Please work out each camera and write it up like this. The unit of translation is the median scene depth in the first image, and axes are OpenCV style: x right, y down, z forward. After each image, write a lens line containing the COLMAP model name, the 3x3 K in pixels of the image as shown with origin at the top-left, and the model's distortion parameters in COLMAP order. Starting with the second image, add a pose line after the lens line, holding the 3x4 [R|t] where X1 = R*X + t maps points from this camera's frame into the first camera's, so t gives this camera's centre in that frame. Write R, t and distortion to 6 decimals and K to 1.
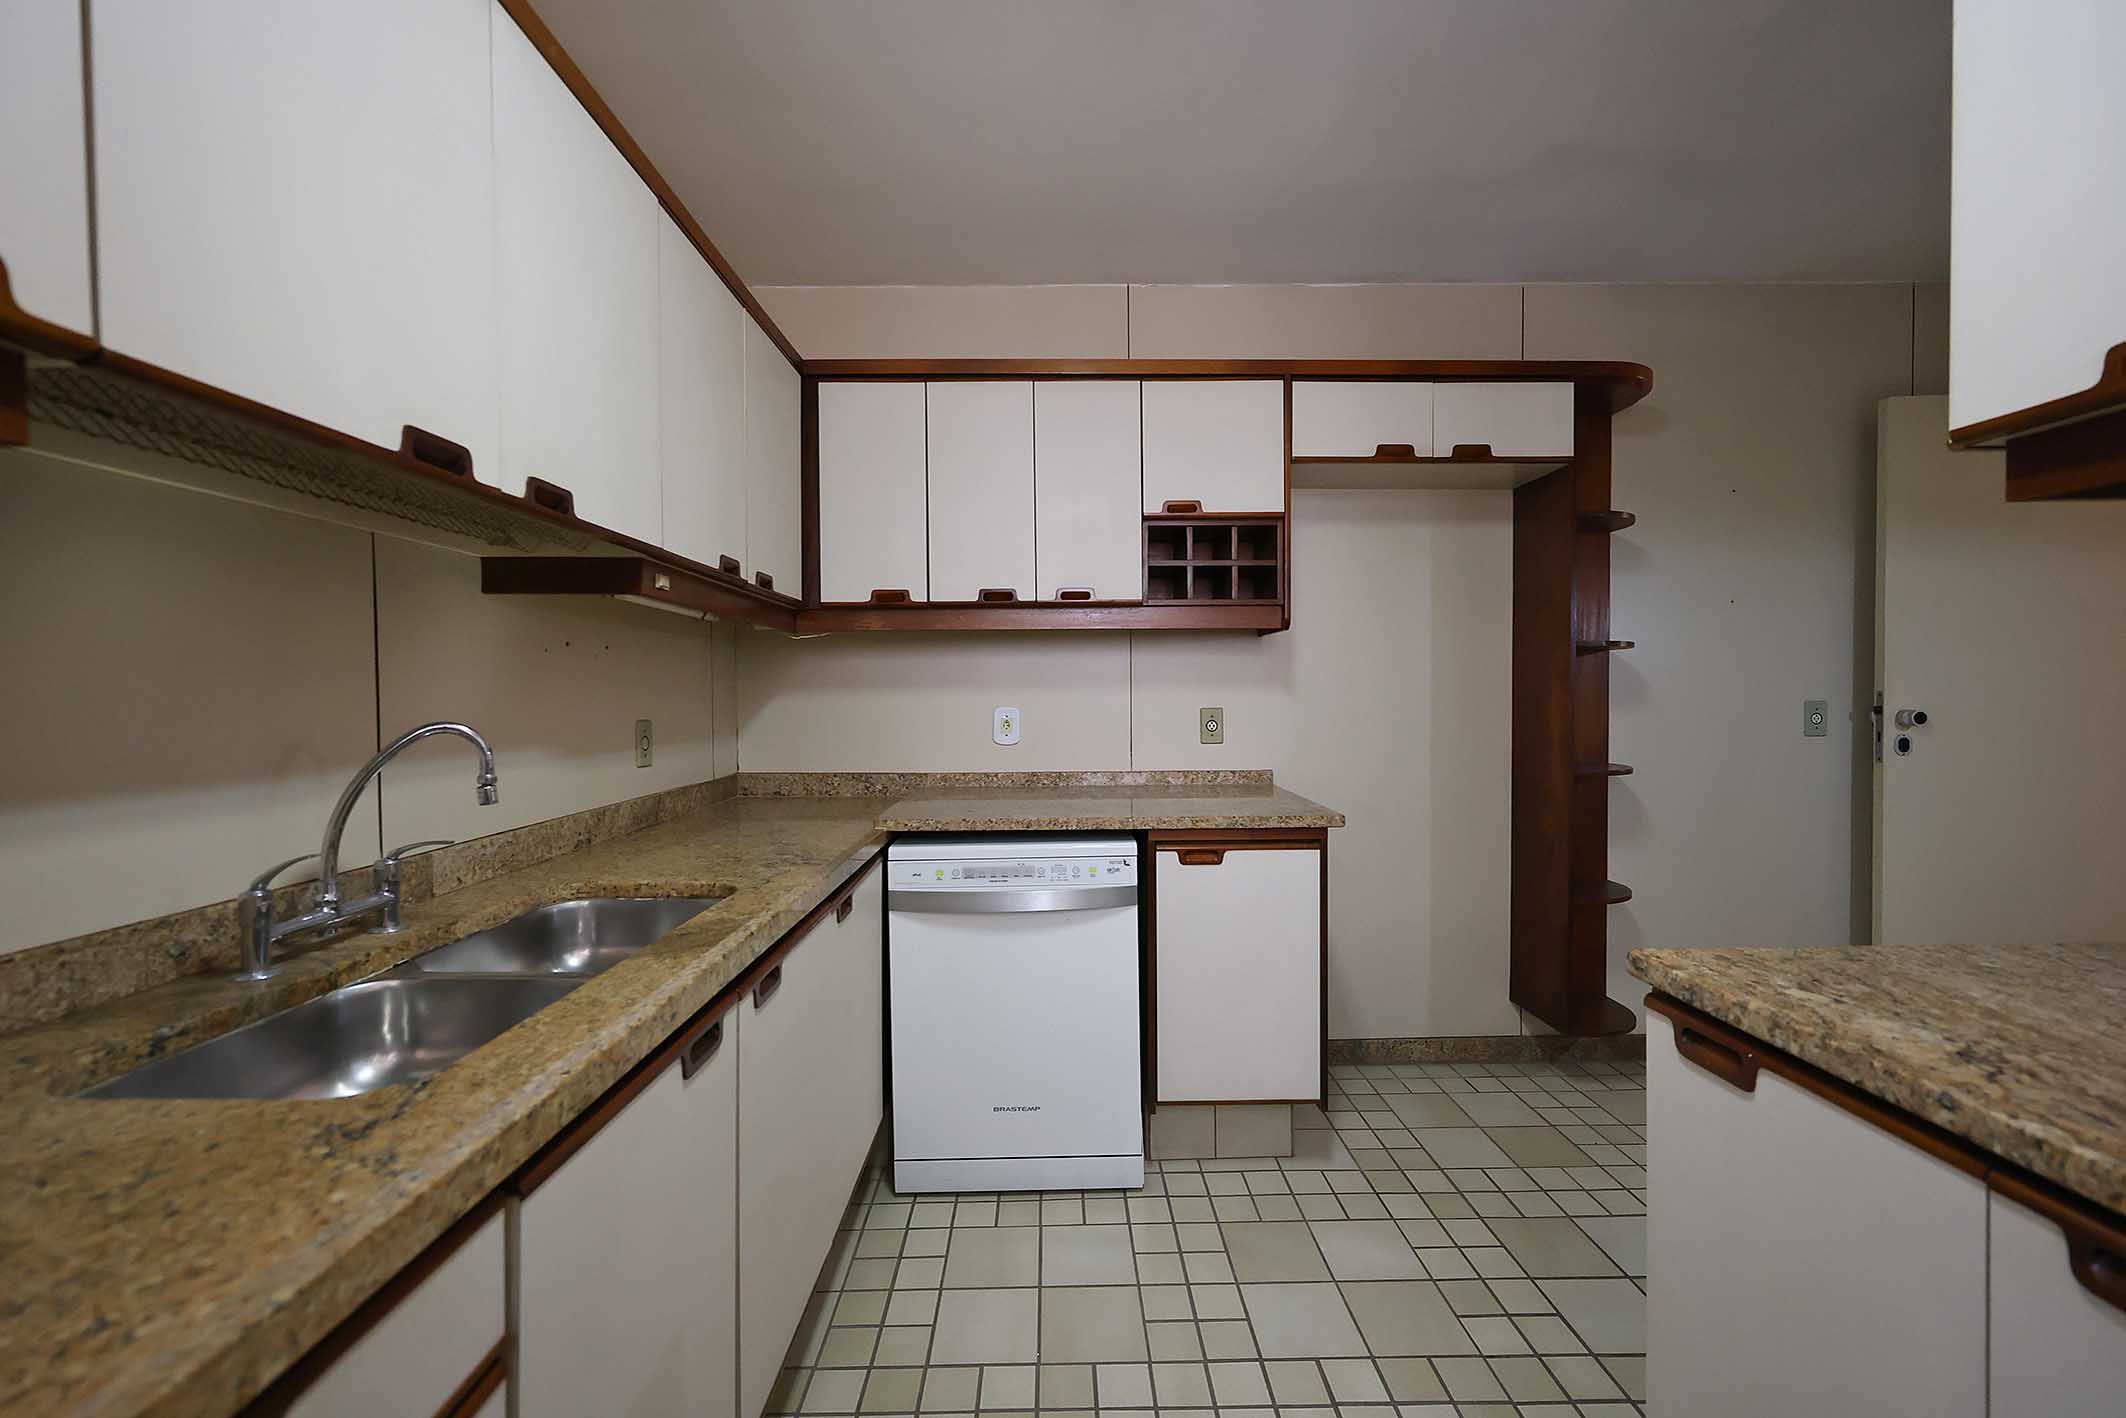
lens RADIAL K [[857.2, 0, 1060.9], [0, 857.2, 709.2], [0, 0, 1]] dist [0.002553, -0.000773]
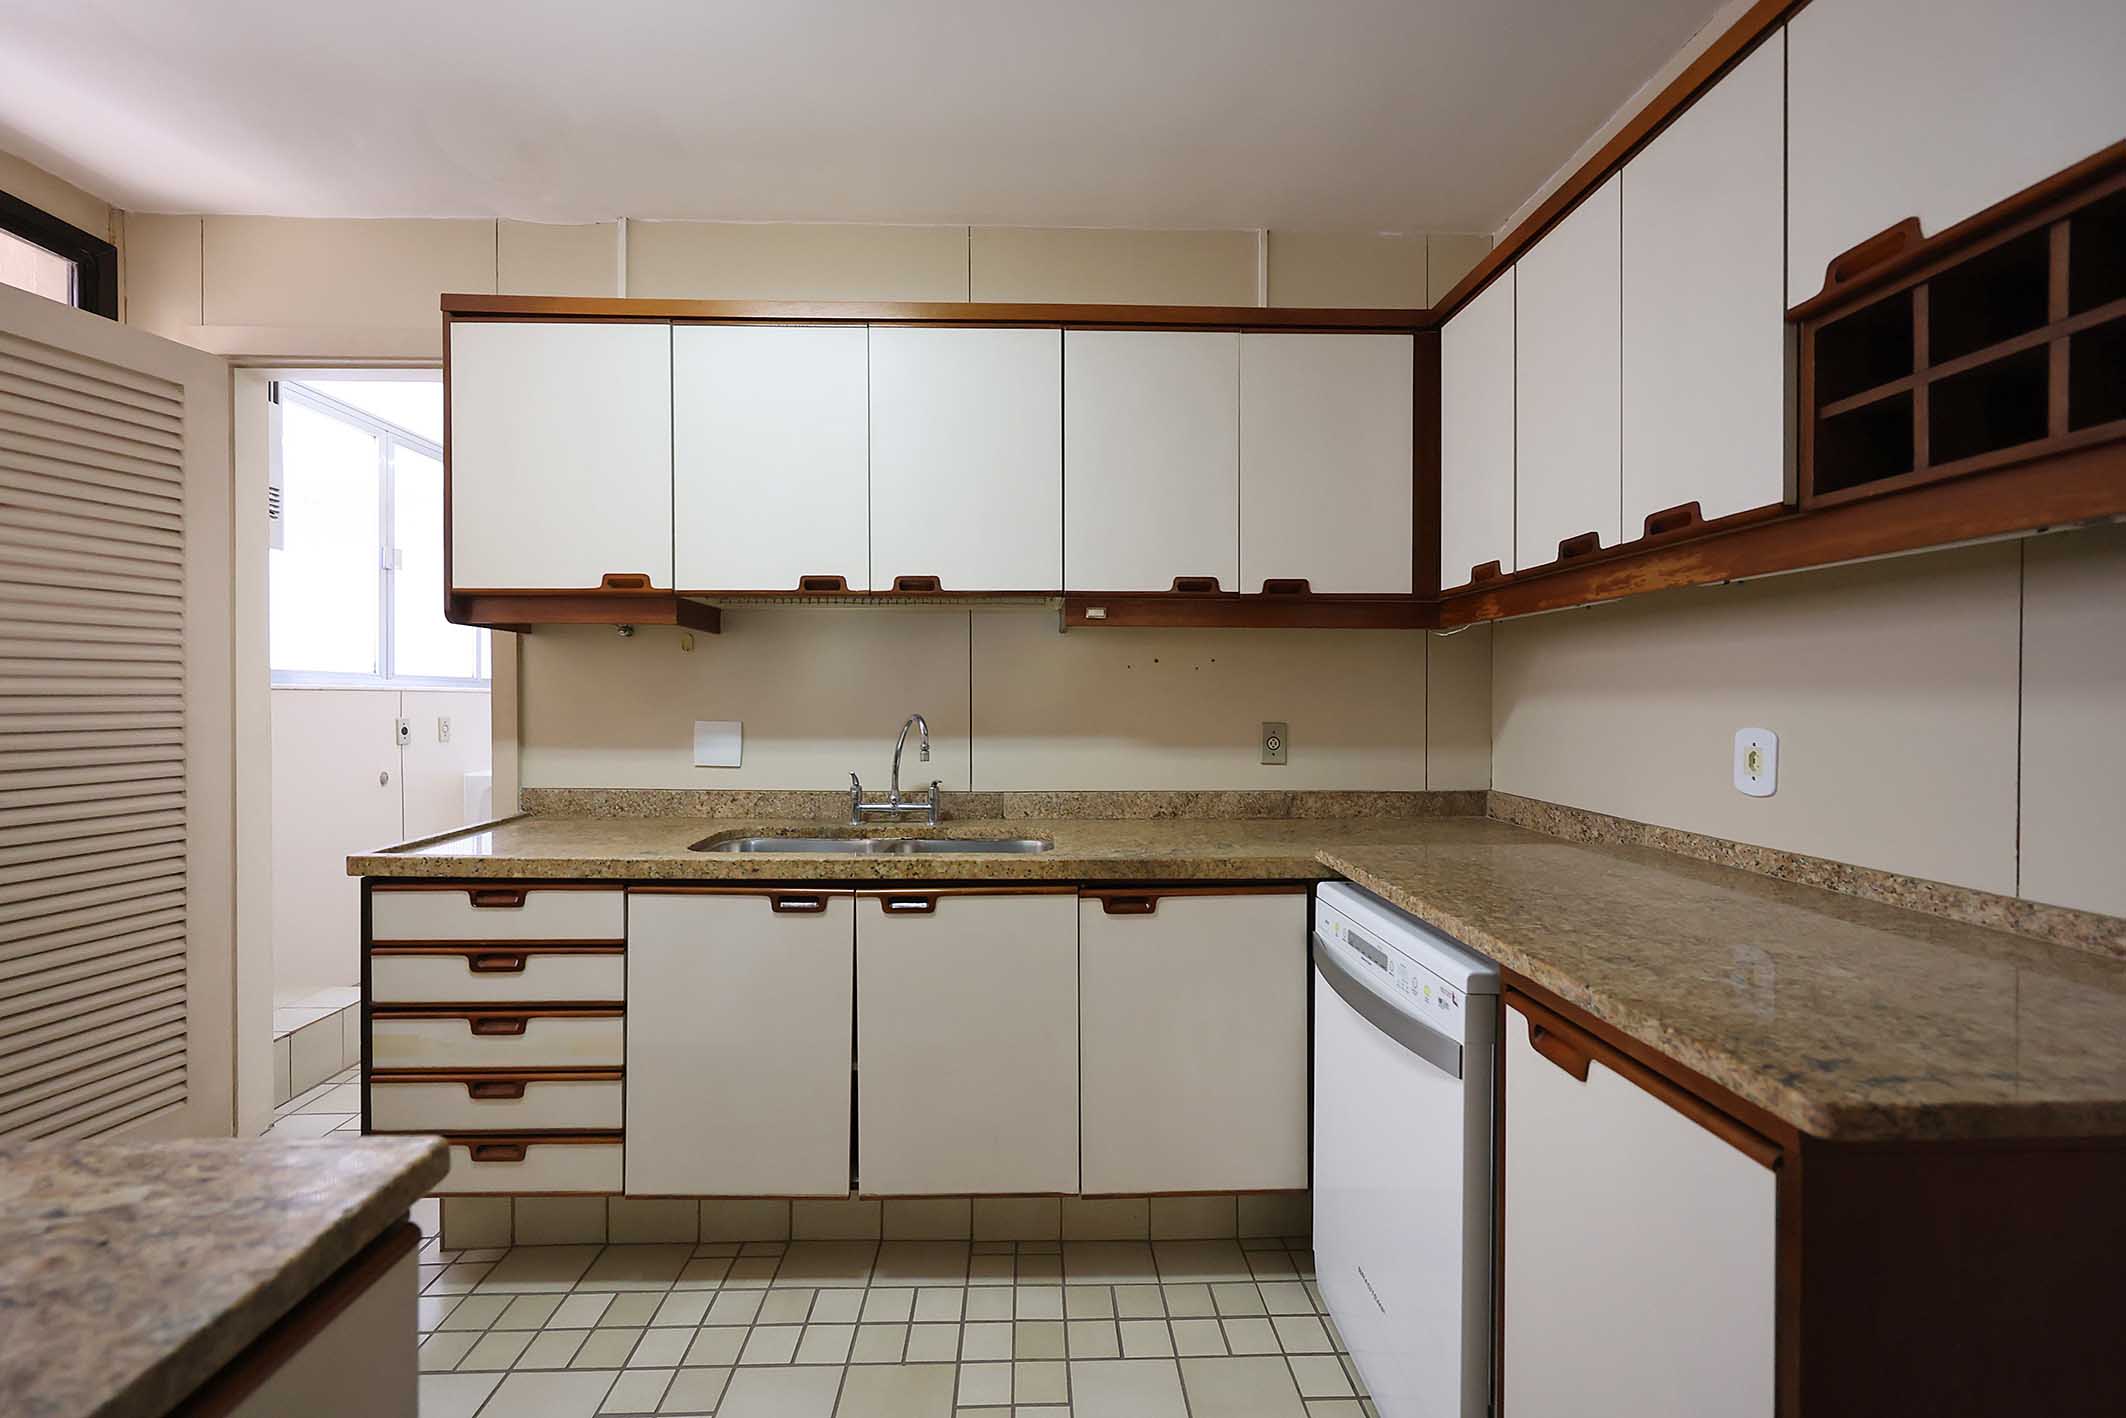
lens RADIAL K [[857.2, 0, 1052.1], [0, 857.2, 705.7], [0, 0, 1]] dist [0.002553, -0.000773]
pose [[0.021570, 0.016555, -0.999630, 0.644618], [-0.019644, 0.999677, 0.016132, -0.022418], [0.999574, 0.019289, 0.021888, 0.713325]]
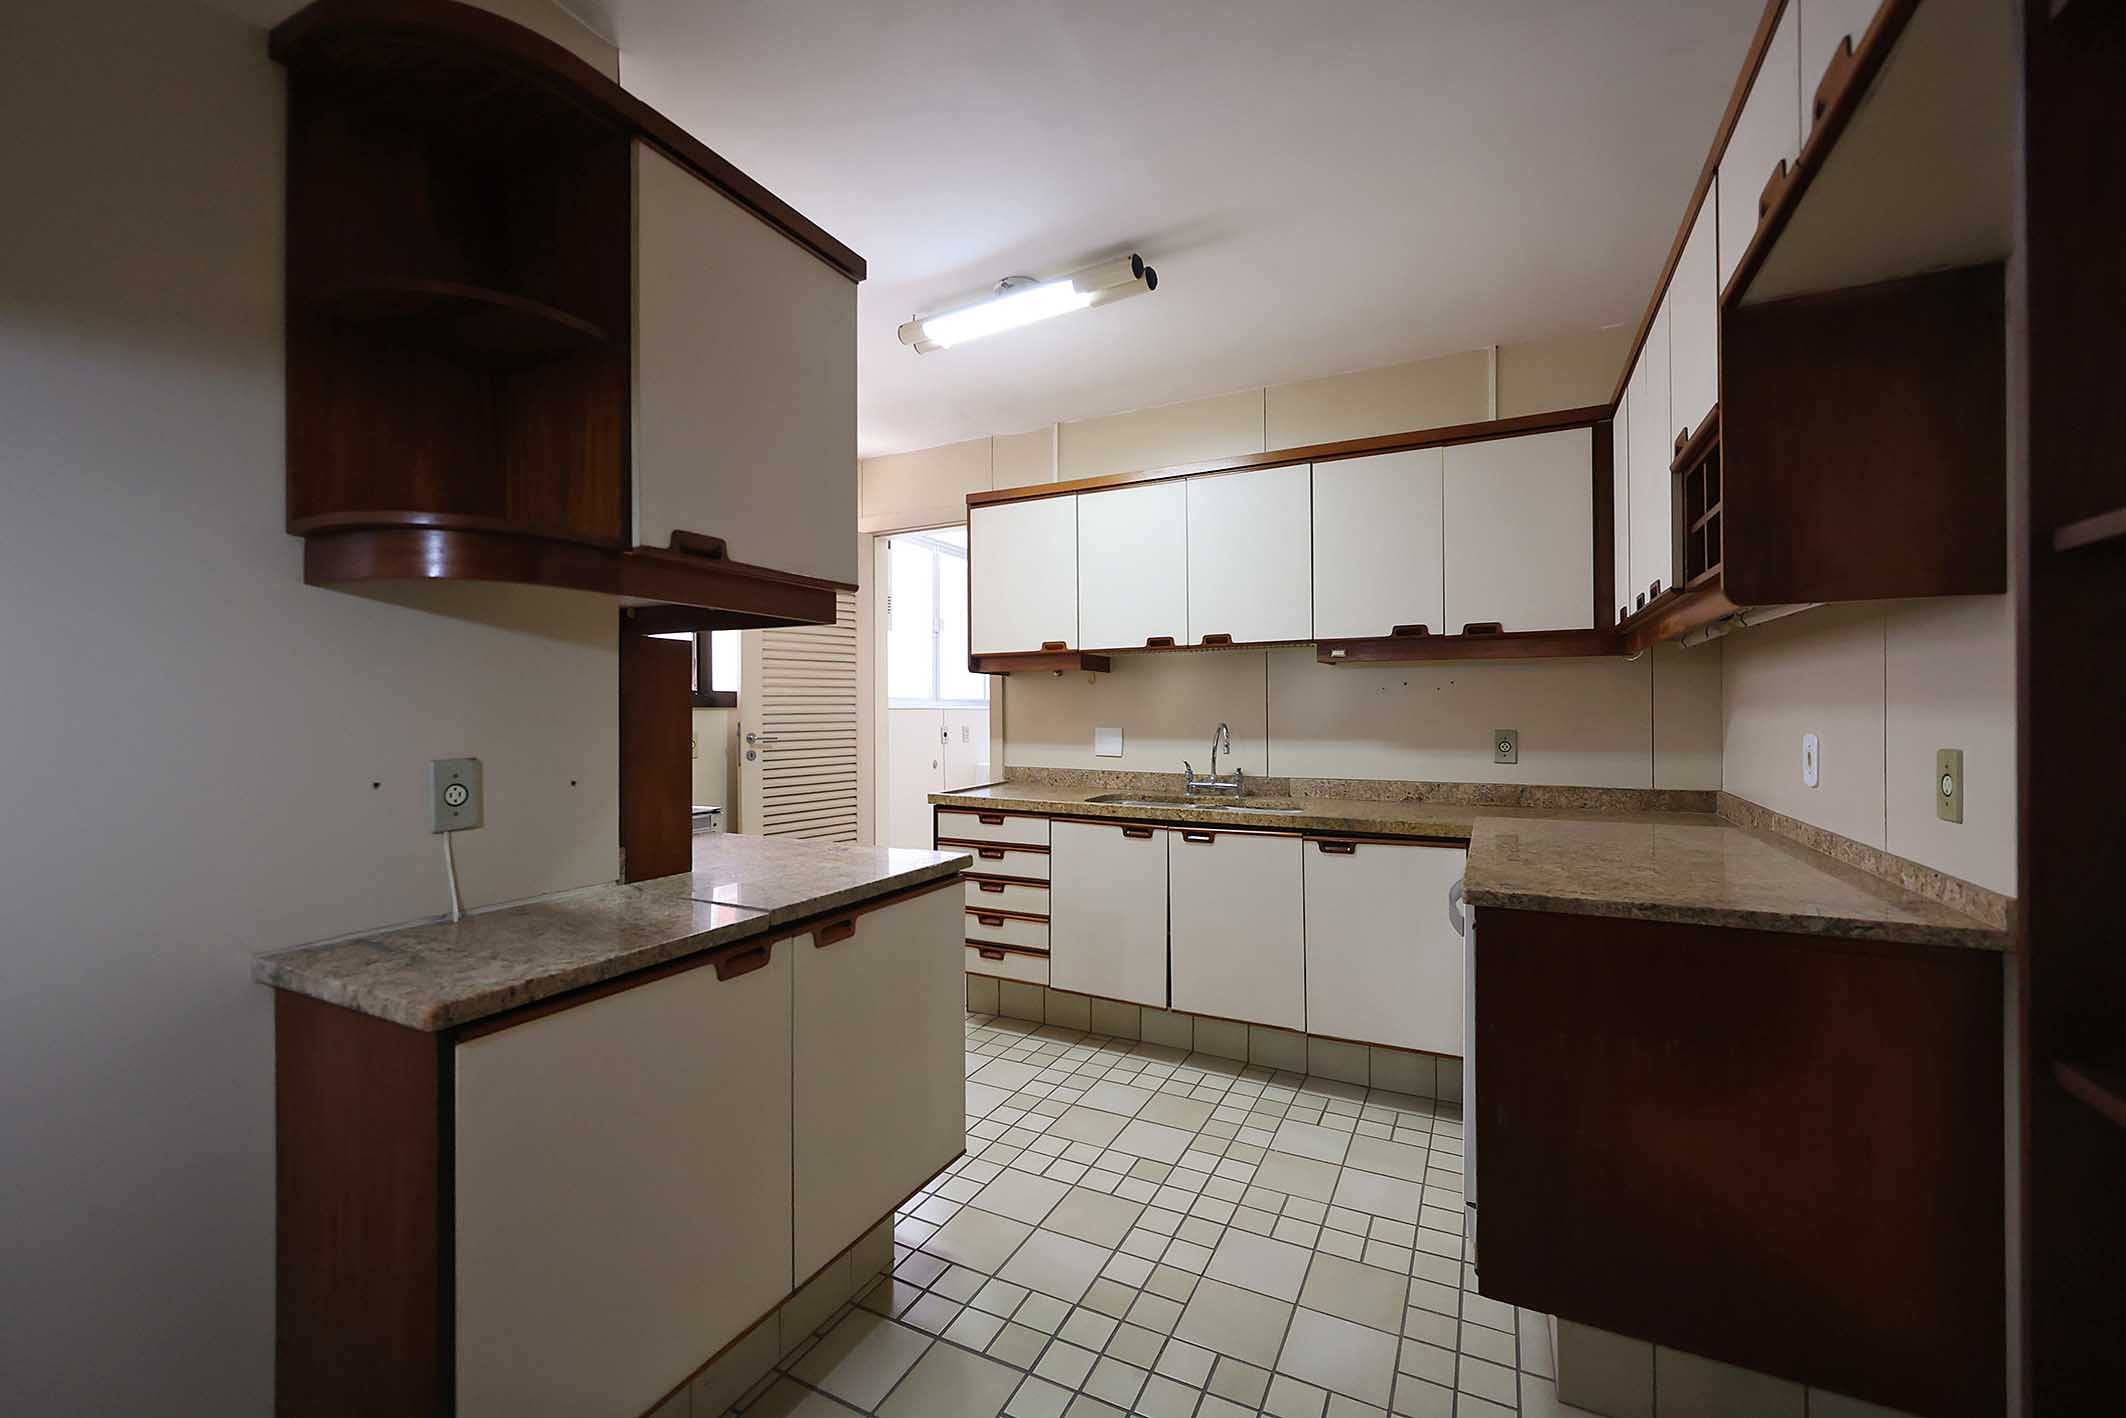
lens RADIAL K [[857.2, 0, 1057.3], [0, 857.2, 706.3], [0, 0, 1]] dist [0.002553, -0.000773]
pose [[-0.466595, 0.004363, -0.884460, 1.150452], [-0.008076, 0.999925, 0.009193, -0.035318], [0.884434, 0.011432, -0.466525, 1.043900]]
